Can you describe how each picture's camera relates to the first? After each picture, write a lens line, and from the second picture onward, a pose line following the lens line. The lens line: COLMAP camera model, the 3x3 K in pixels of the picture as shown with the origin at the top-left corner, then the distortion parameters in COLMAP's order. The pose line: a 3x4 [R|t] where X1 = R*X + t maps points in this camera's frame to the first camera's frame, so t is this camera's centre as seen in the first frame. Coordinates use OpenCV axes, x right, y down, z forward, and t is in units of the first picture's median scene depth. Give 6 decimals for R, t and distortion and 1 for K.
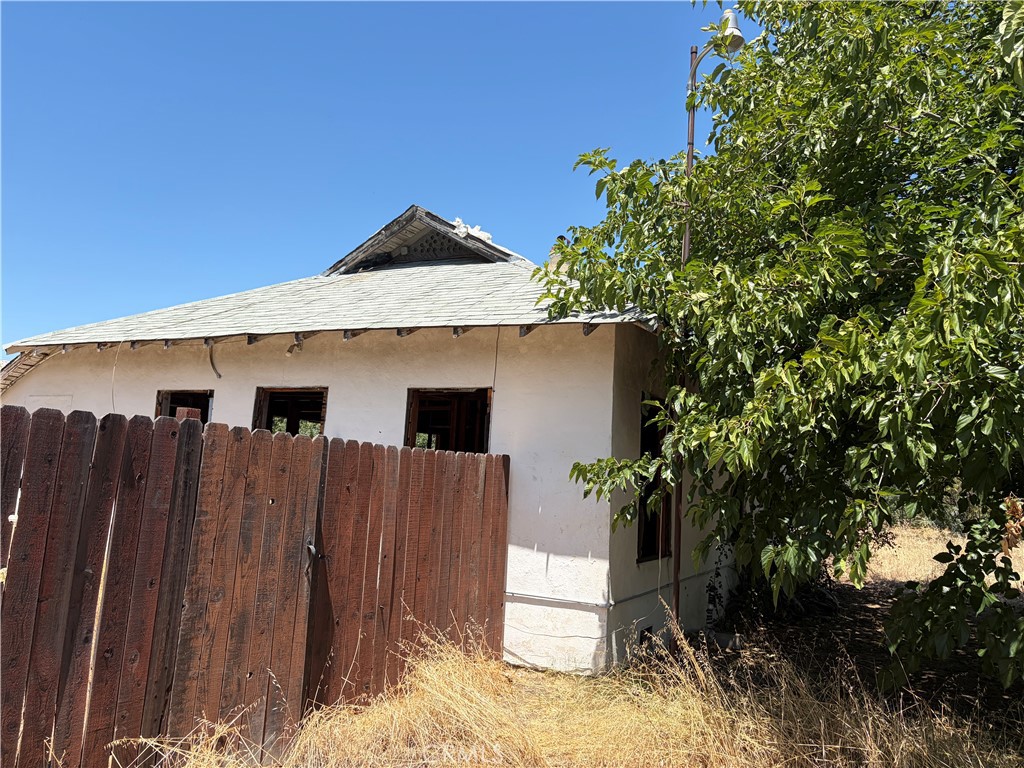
lens RADIAL K [[765.5, 0, 516.8], [0, 765.5, 389.8], [0, 0, 1]] dist [0.051961, -0.060458]
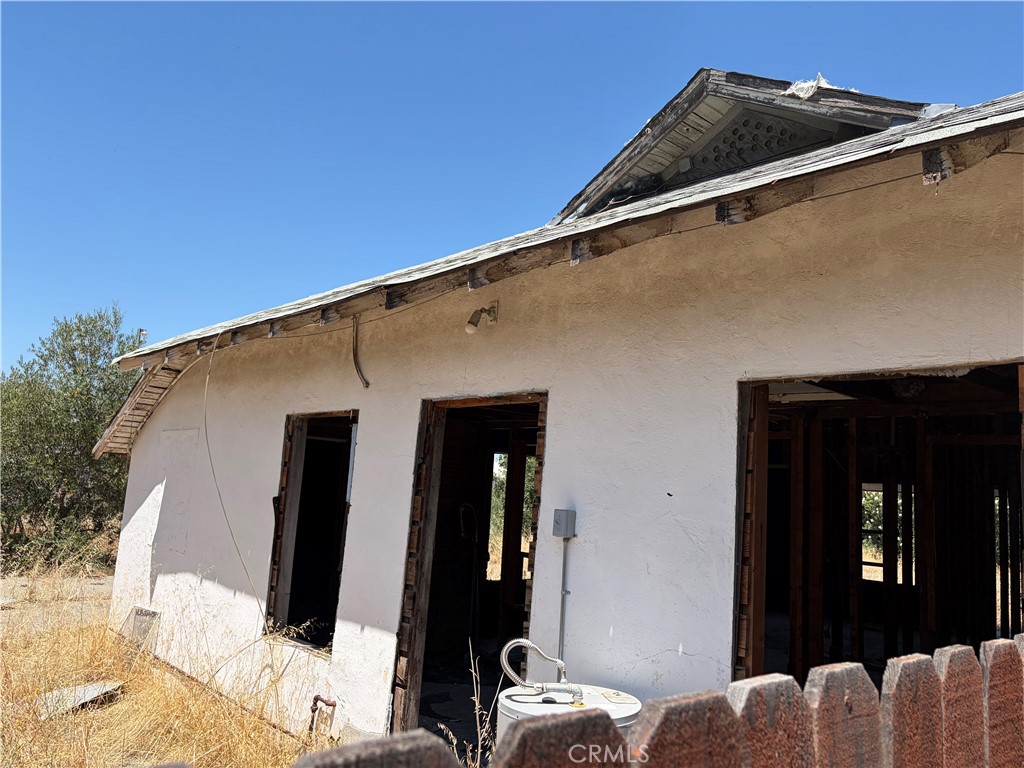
lens RADIAL K [[765.5, 0, 517.5], [0, 765.5, 386.0], [0, 0, 1]] dist [0.051961, -0.060458]
pose [[0.945265, -0.042539, -0.323520, -0.092154], [0.026950, 0.998256, -0.052516, 0.013337], [0.325189, 0.040922, 0.944763, 0.451098]]
